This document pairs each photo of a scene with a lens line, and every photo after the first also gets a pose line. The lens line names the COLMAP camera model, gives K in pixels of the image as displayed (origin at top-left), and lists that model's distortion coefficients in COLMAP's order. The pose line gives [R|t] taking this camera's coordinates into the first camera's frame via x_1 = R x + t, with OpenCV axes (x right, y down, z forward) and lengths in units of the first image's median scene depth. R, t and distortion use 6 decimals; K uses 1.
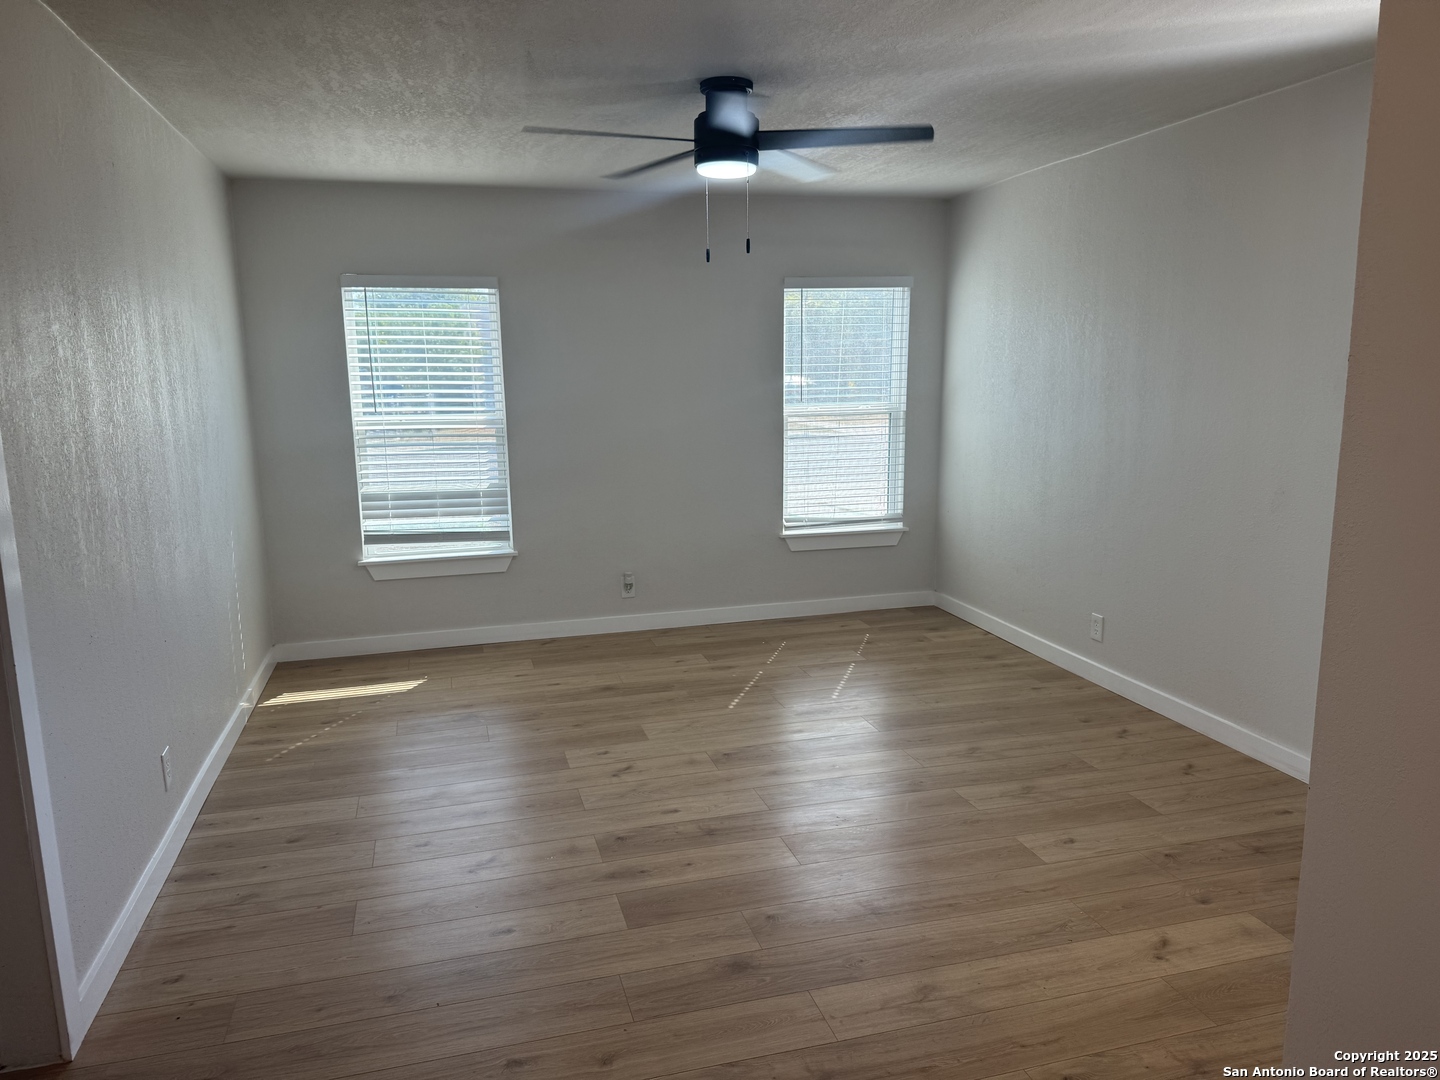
lens RADIAL K [[993.3, 0, 720.0], [0, 993.3, 540.0], [0, 0, 1]] dist [0.103287, -0.123793]
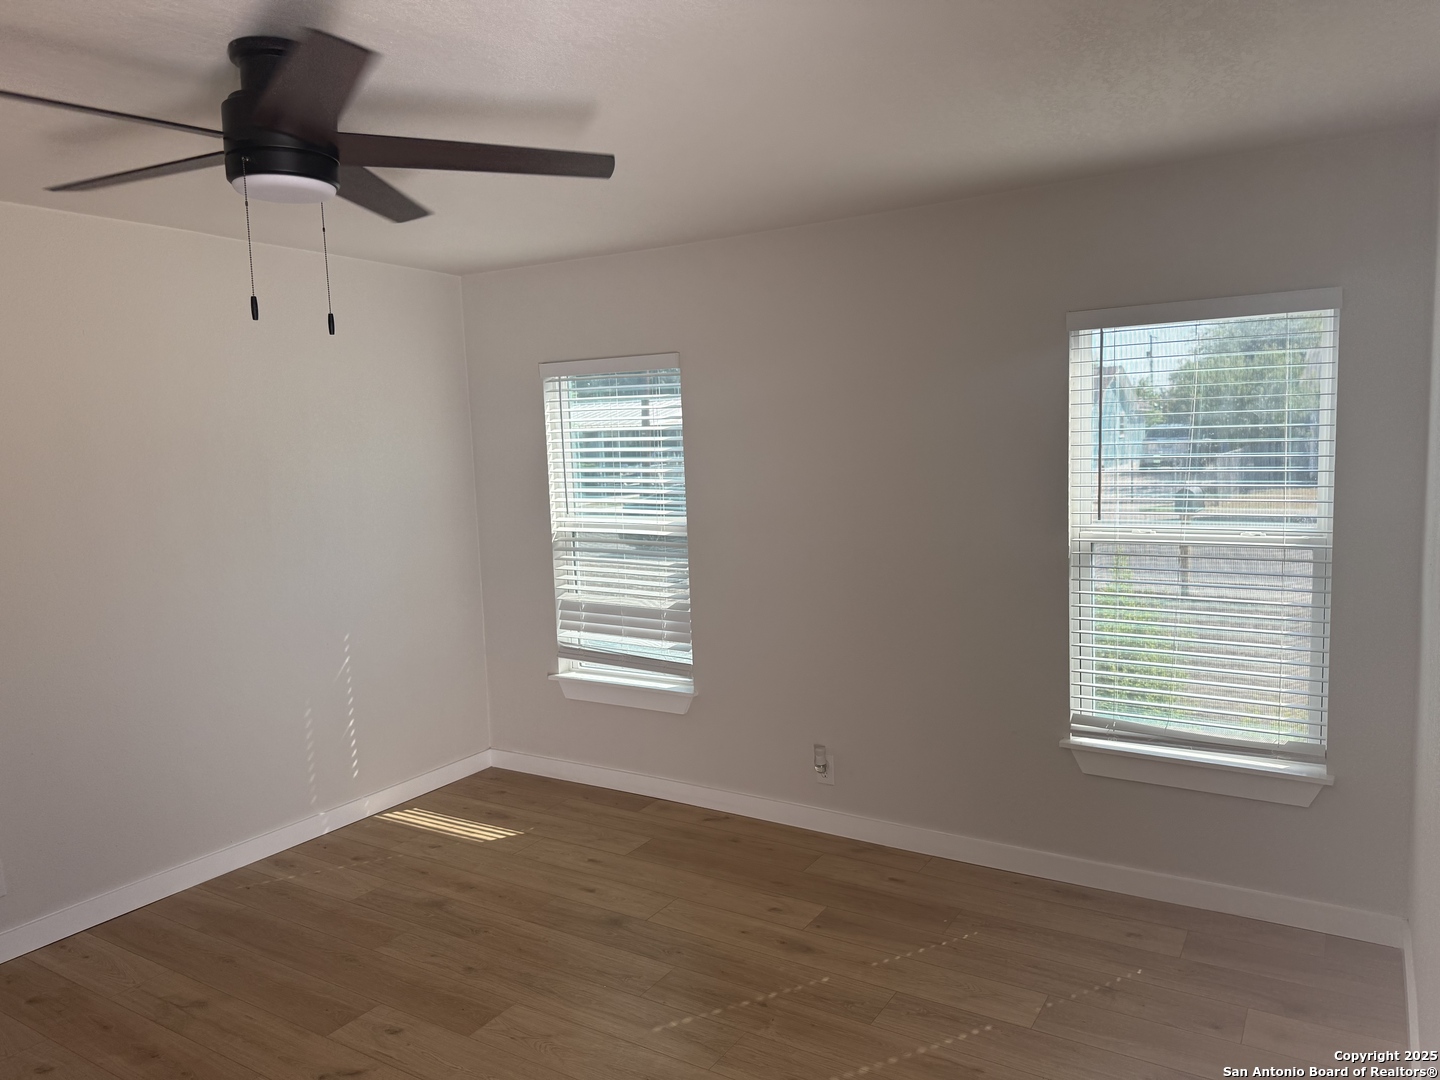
lens RADIAL K [[993.3, 0, 720.0], [0, 993.3, 540.0], [0, 0, 1]] dist [0.103287, -0.123793]
pose [[0.678127, 0.064681, -0.732093, 0.391813], [-0.107408, 0.994147, -0.011656, -0.105047], [0.727054, 0.086537, 0.681105, 0.488917]]
